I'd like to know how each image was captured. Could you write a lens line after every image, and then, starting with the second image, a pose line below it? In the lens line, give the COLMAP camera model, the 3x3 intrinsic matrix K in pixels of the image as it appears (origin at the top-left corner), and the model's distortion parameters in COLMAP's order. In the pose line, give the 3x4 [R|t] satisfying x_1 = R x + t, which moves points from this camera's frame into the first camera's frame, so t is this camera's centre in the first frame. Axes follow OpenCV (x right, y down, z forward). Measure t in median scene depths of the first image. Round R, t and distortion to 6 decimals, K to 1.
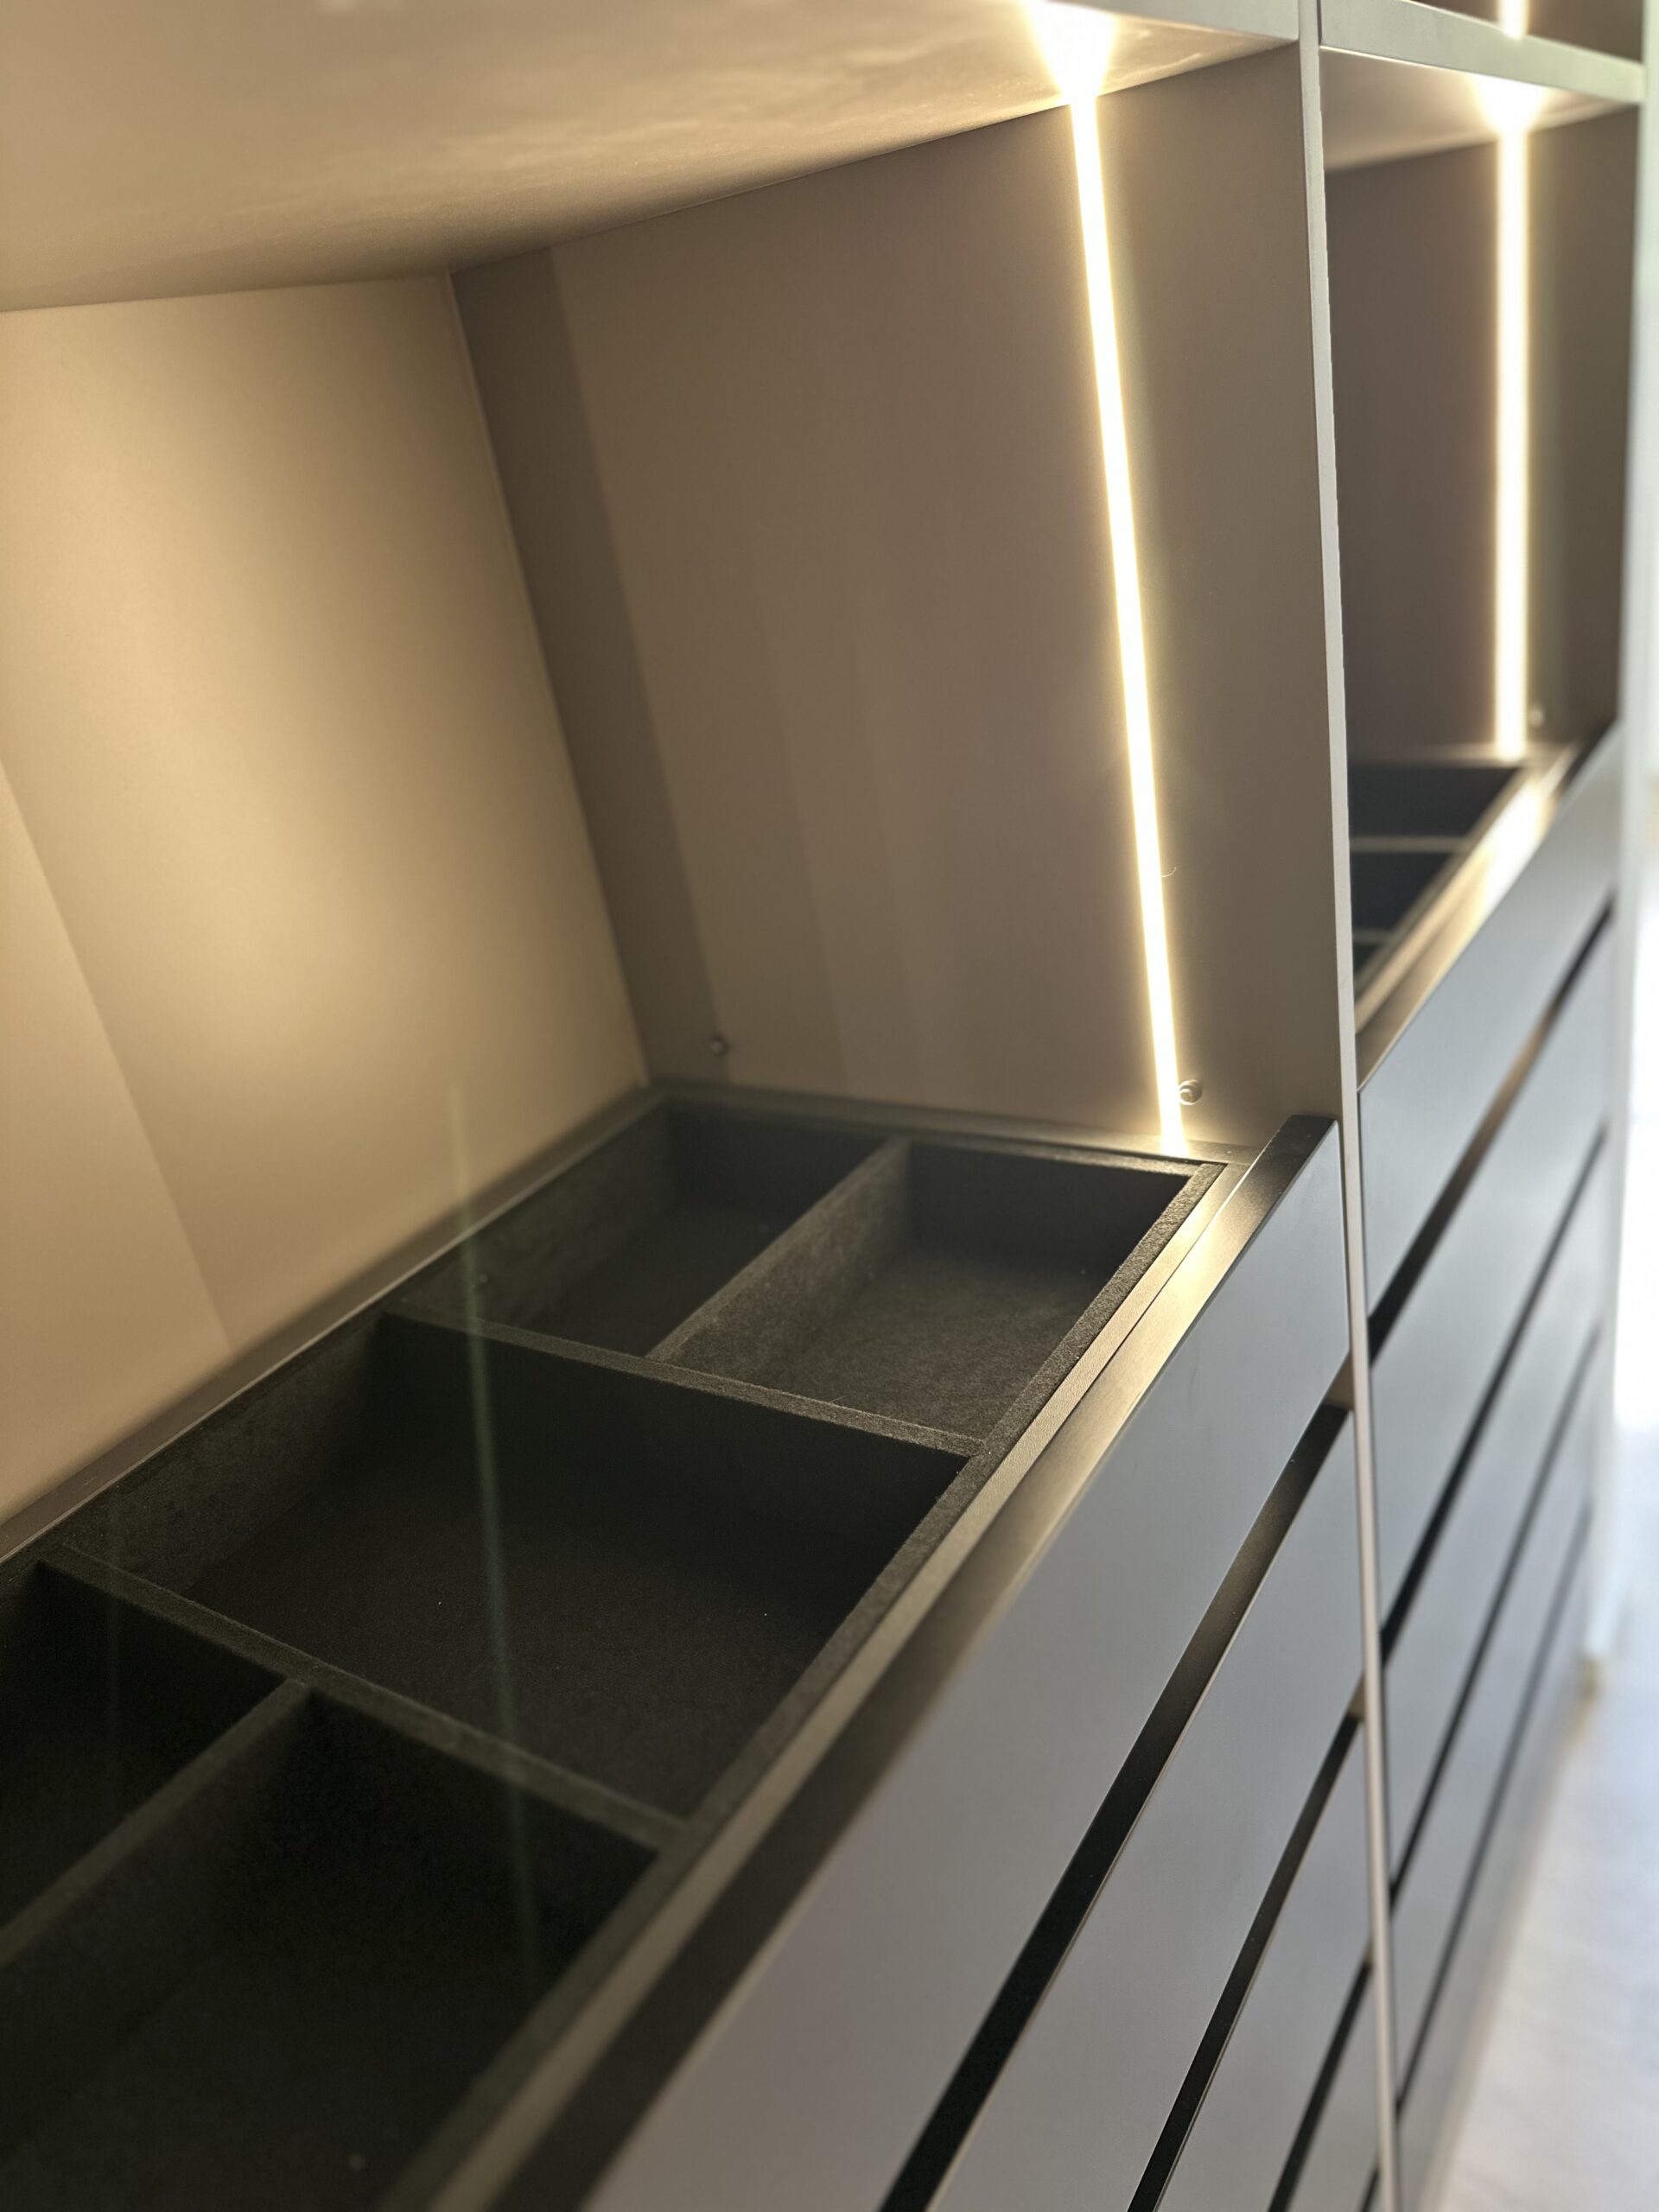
lens RADIAL K [[1576.7, 0, 830.2], [0, 1576.7, 1109.9], [0, 0, 1]] dist [0.036222, -0.038018]
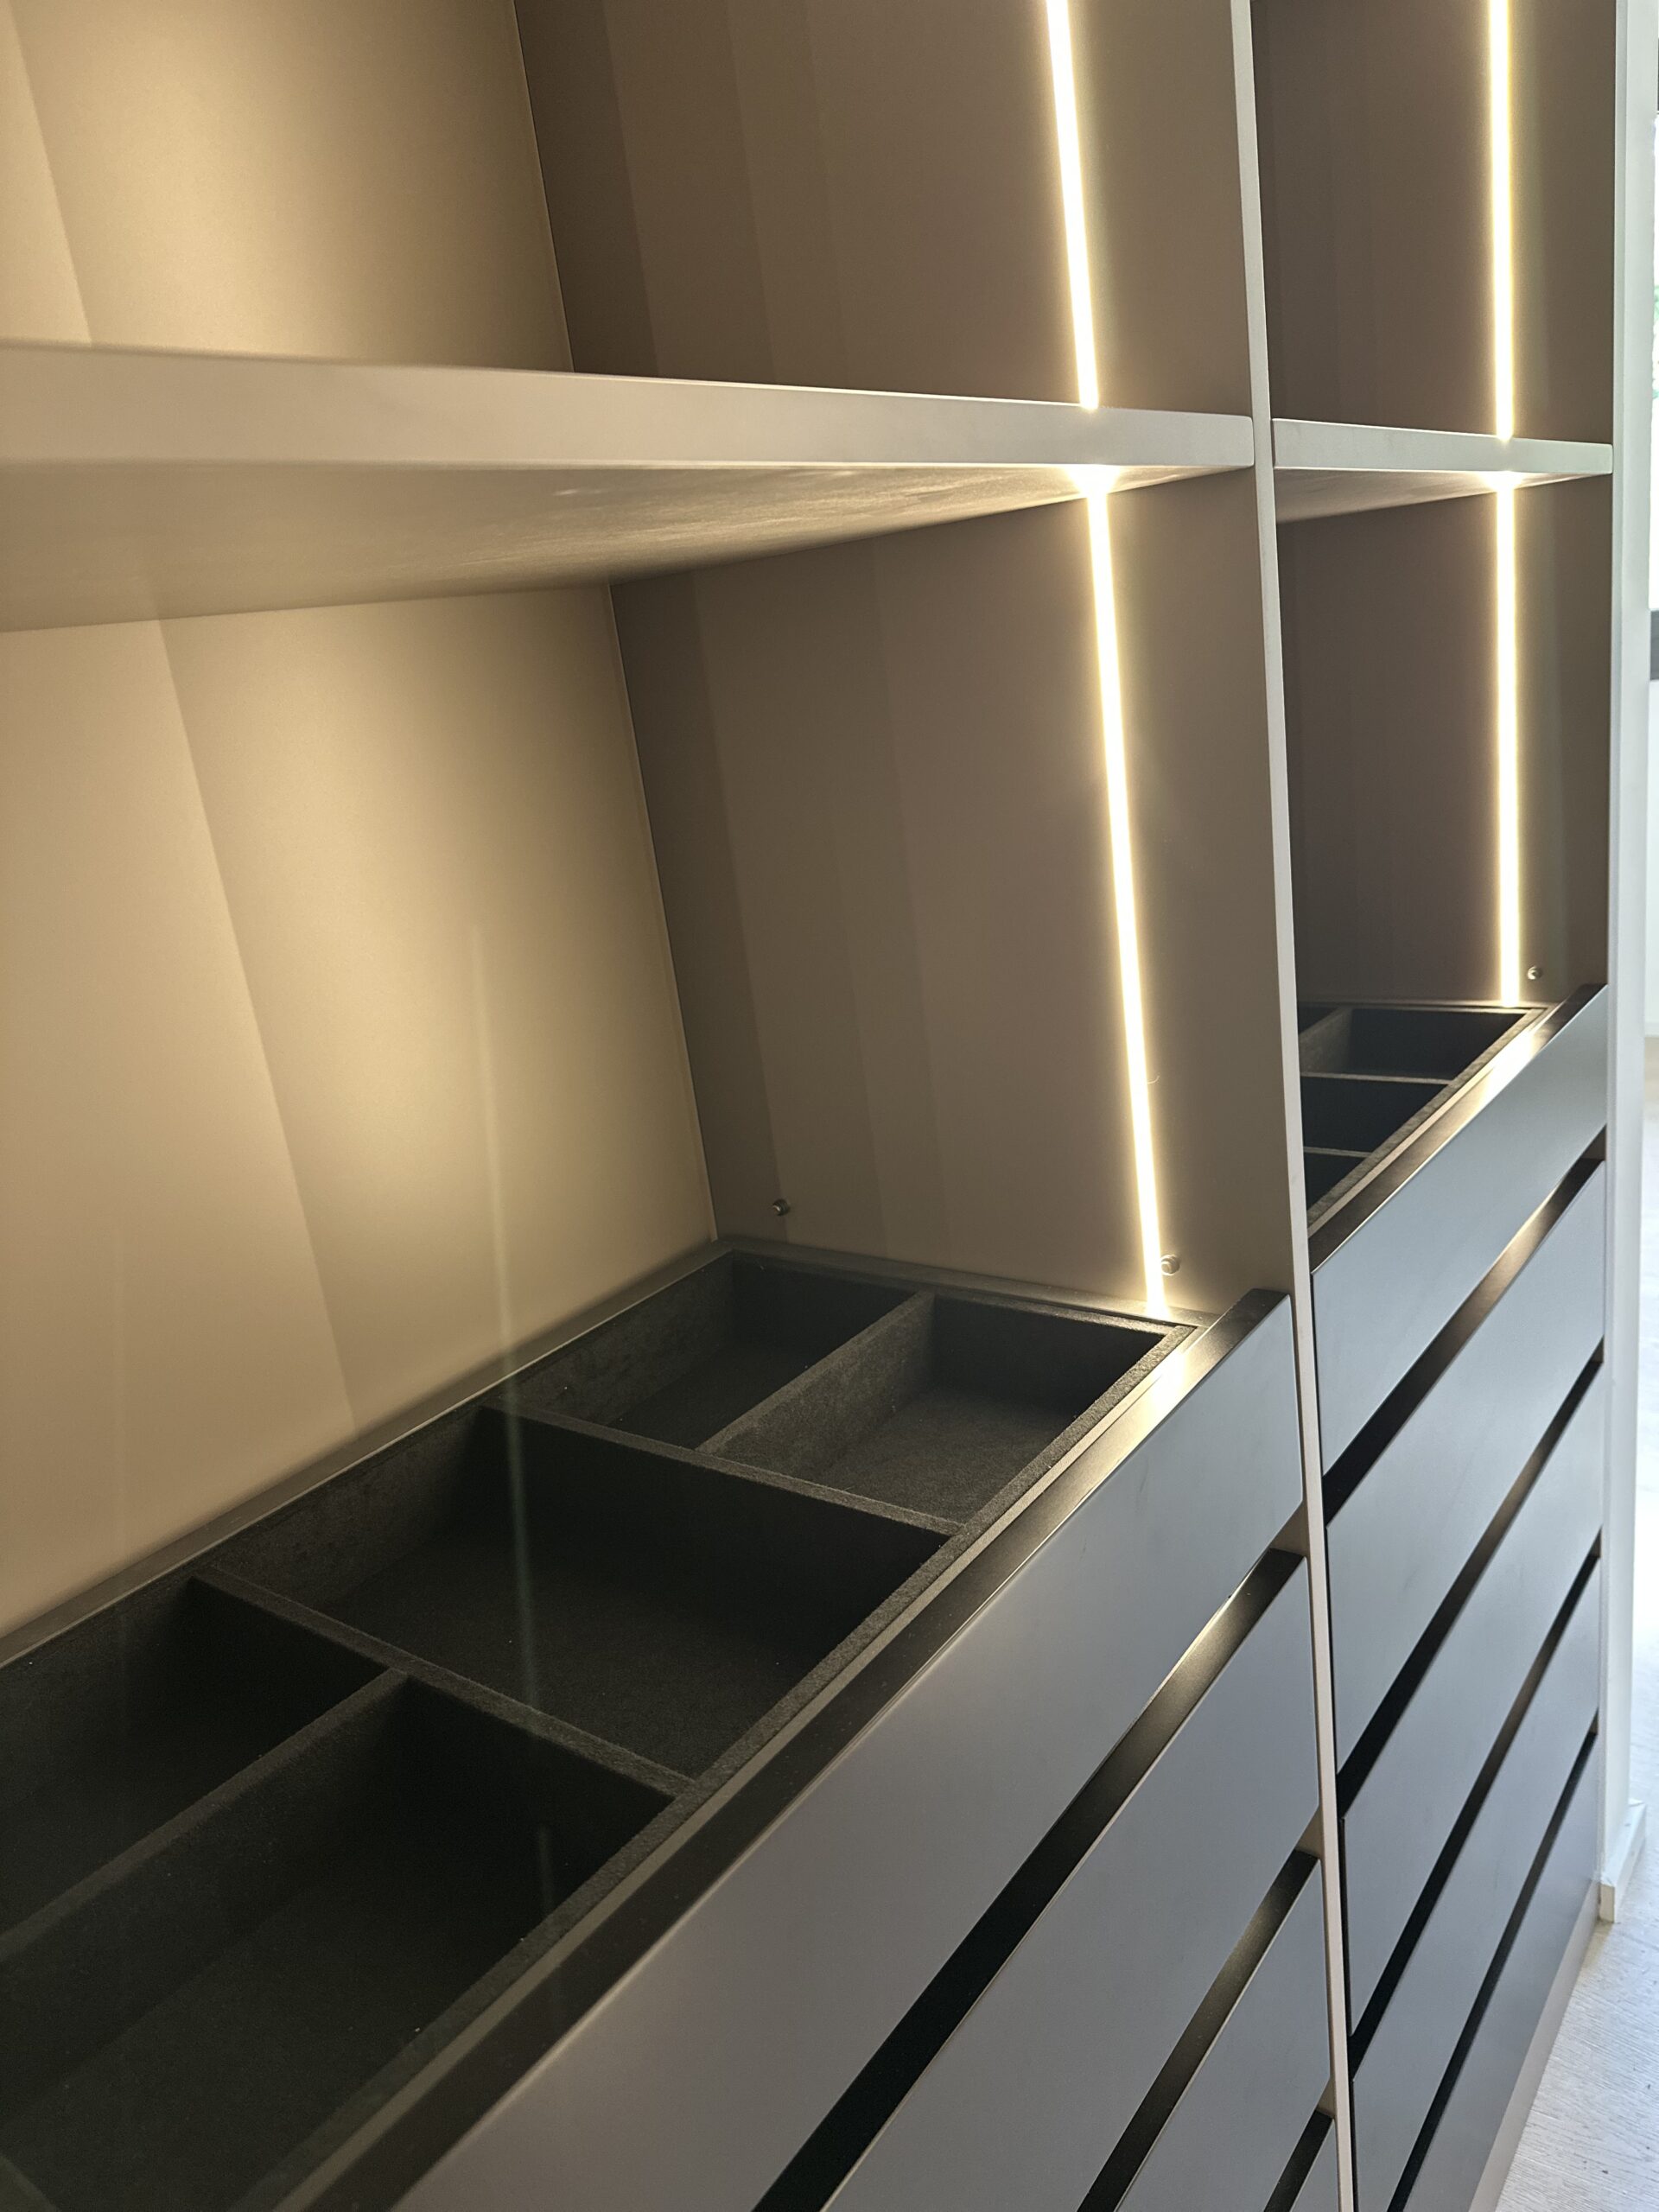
lens RADIAL K [[1576.7, 0, 826.7], [0, 1576.7, 1111.8], [0, 0, 1]] dist [0.036222, -0.038018]
pose [[0.996468, 0.059574, -0.059184, 0.034778], [-0.067033, 0.988806, -0.133302, 0.050292], [0.050580, 0.136799, 0.989307, -0.199685]]
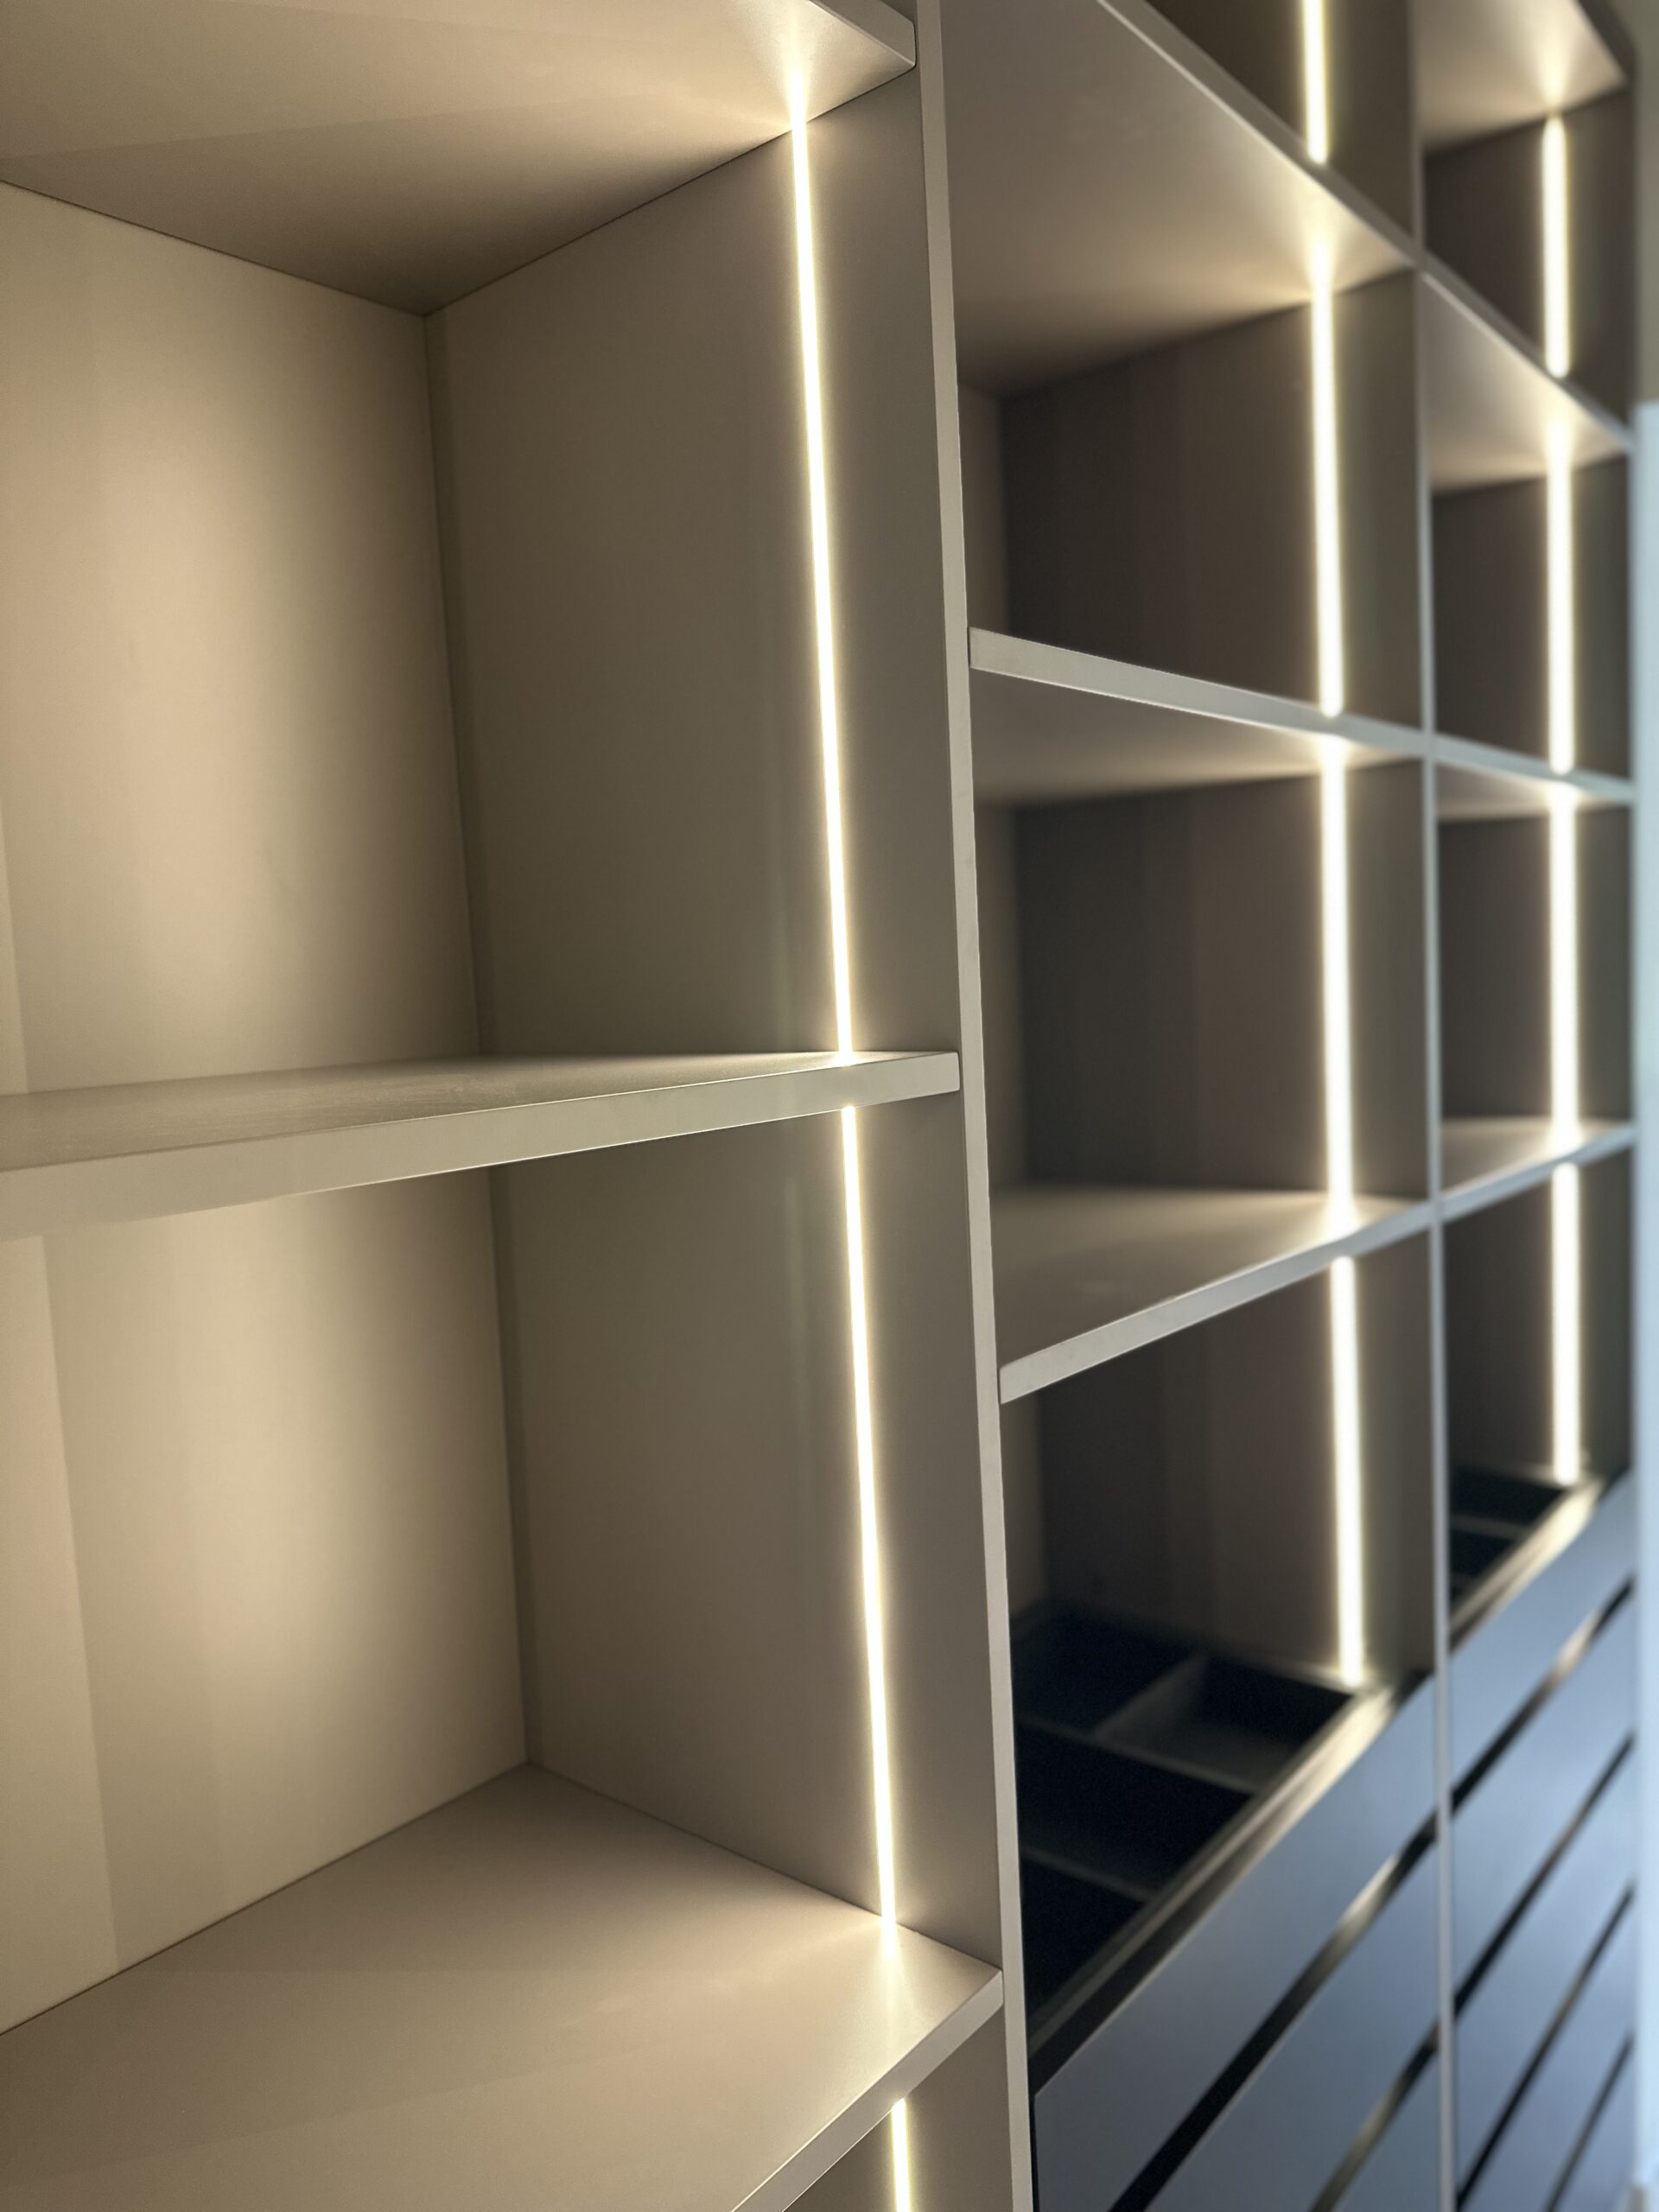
lens RADIAL K [[1576.7, 0, 819.3], [0, 1576.7, 1120.1], [0, 0, 1]] dist [0.036222, -0.038018]
pose [[0.984951, 0.133731, -0.109491, -0.315847], [-0.161577, 0.937362, -0.308617, 0.091039], [0.061361, 0.321664, 0.944864, -1.152681]]
